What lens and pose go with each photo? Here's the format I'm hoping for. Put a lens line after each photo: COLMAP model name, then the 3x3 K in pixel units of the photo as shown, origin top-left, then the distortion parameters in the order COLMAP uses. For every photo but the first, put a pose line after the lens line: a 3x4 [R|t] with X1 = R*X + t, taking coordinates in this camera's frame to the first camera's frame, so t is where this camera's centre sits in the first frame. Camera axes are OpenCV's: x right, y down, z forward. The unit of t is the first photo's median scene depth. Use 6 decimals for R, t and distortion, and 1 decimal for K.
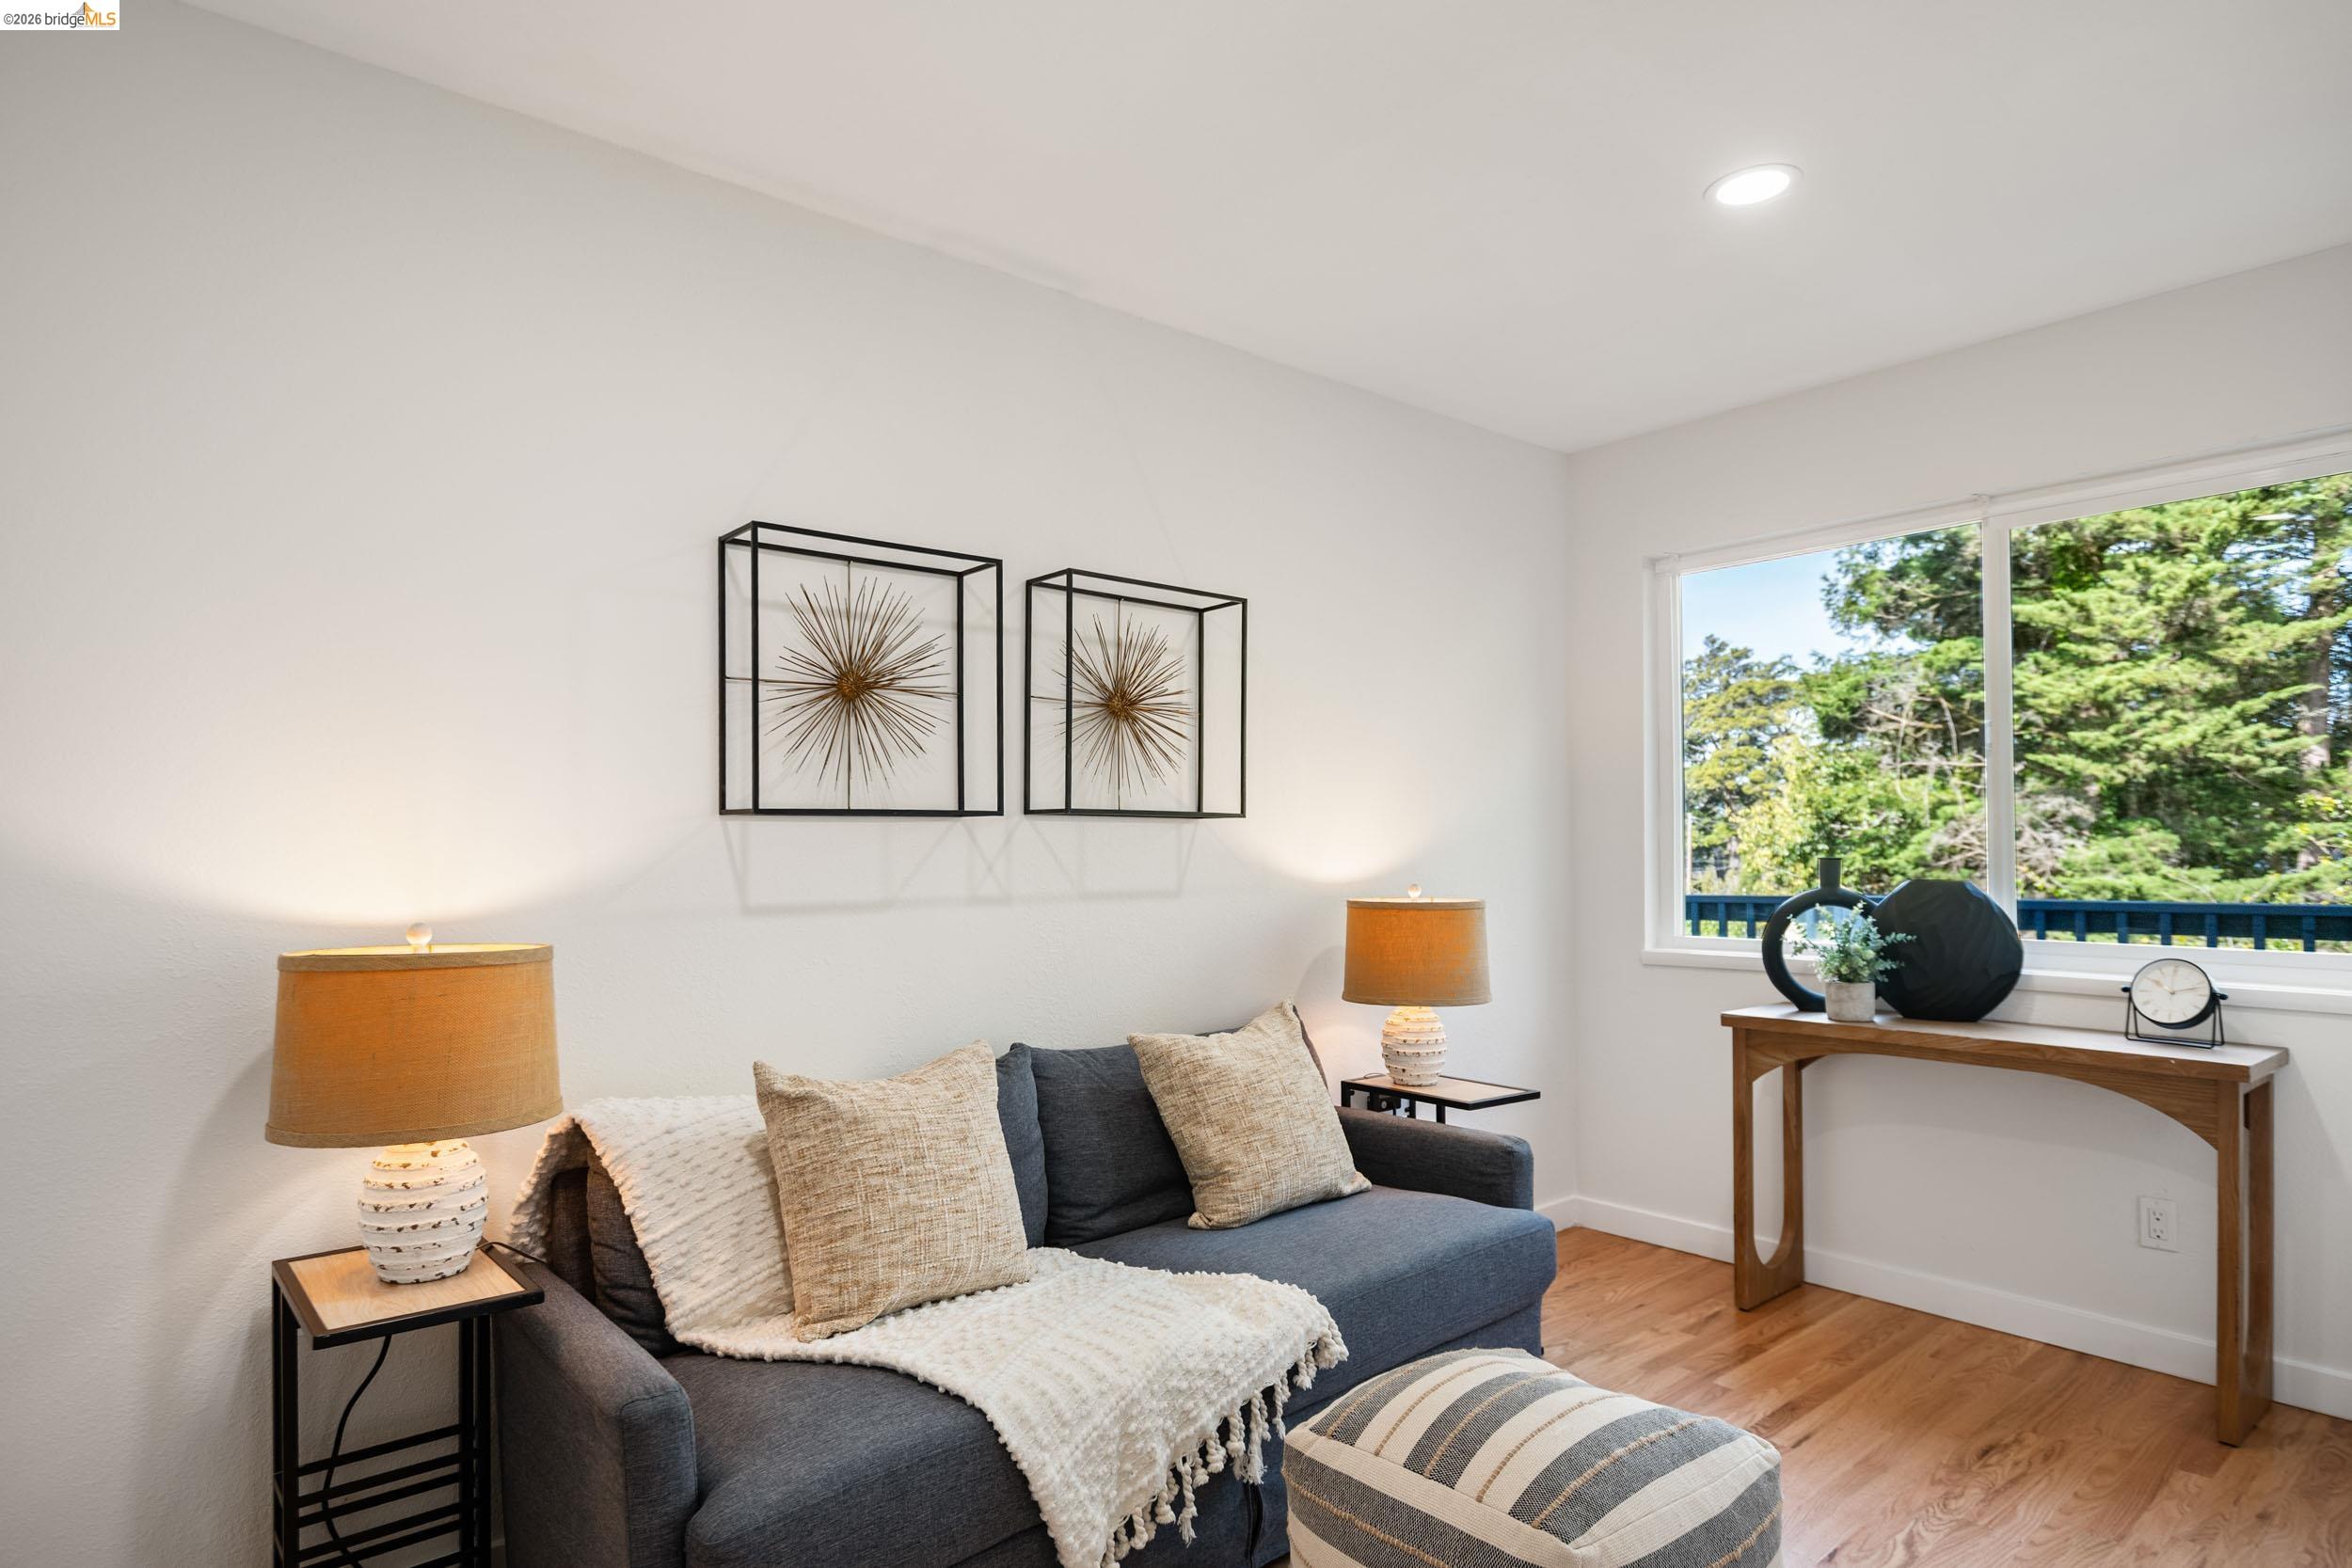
lens RADIAL K [[1302.5, 0, 1167.8], [0, 1302.5, 838.3], [0, 0, 1]] dist [0.005107, -0.000471]
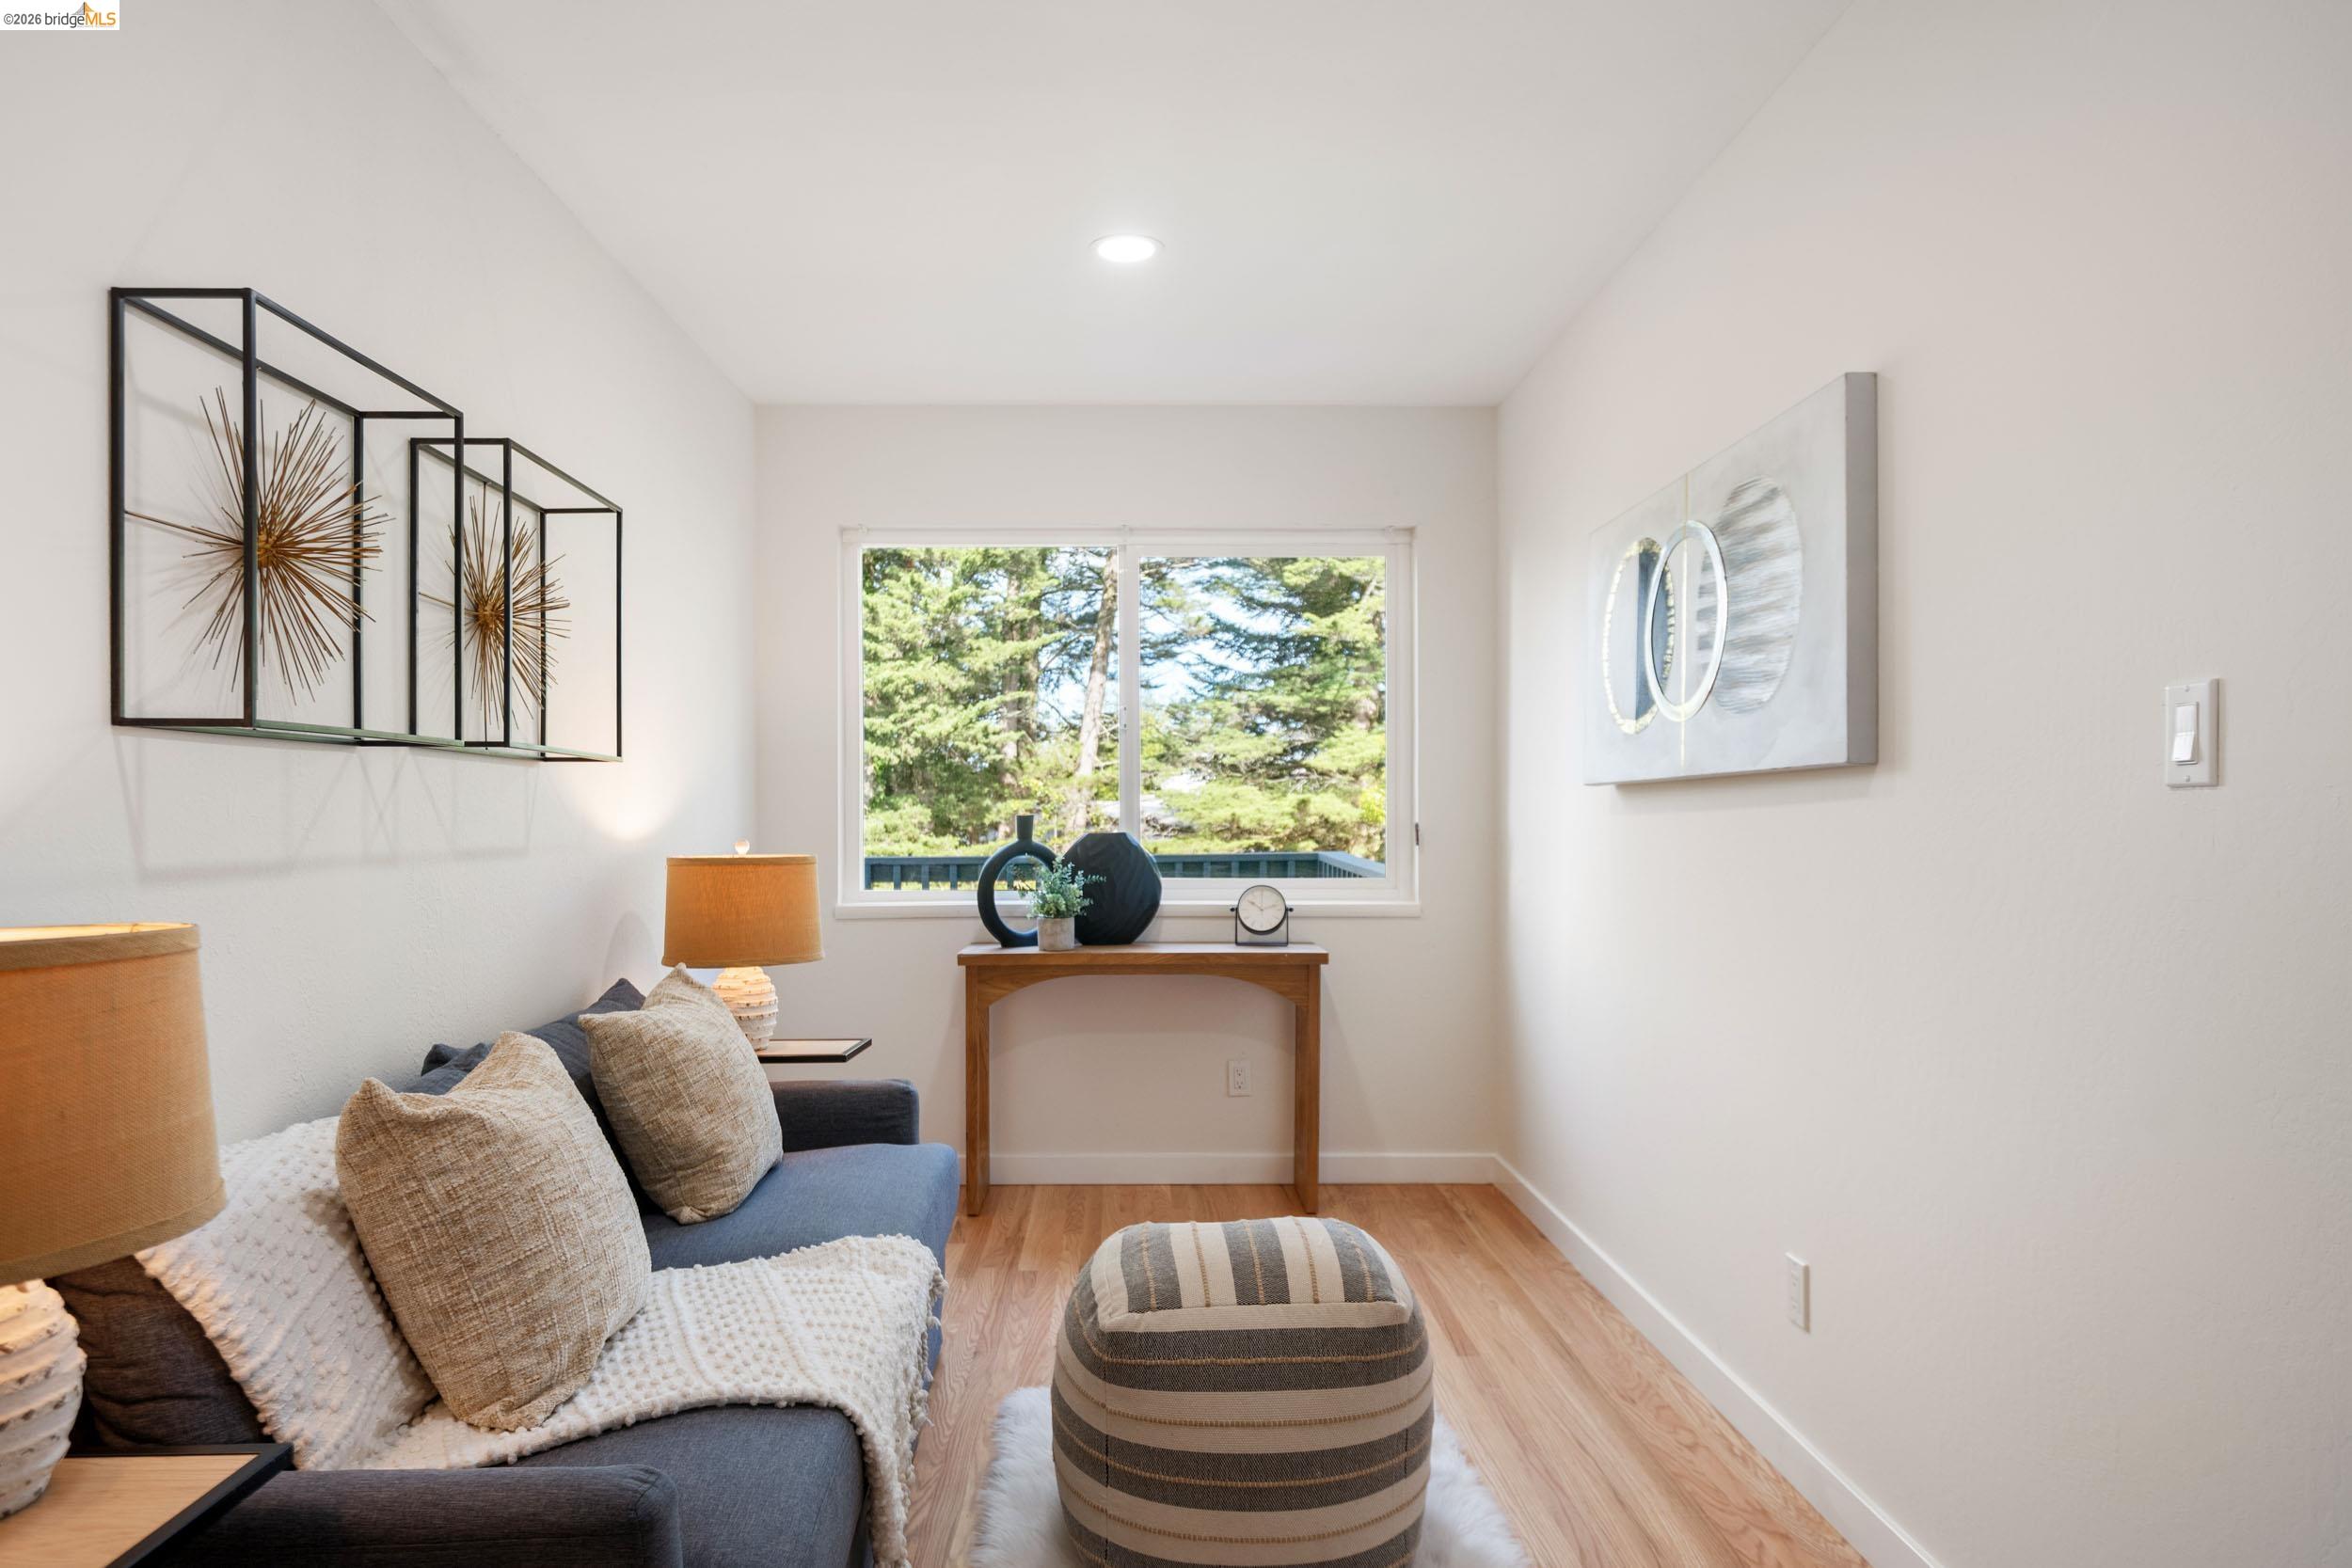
lens RADIAL K [[1399.0, 0, 1179.7], [0, 1399.0, 836.4], [0, 0, 1]] dist [-0.000224, -0.000857]
pose [[0.616740, -0.006936, 0.787136, -0.411735], [-0.005796, 0.999894, 0.013352, 0.017548], [-0.787145, -0.012797, 0.616635, 0.124083]]
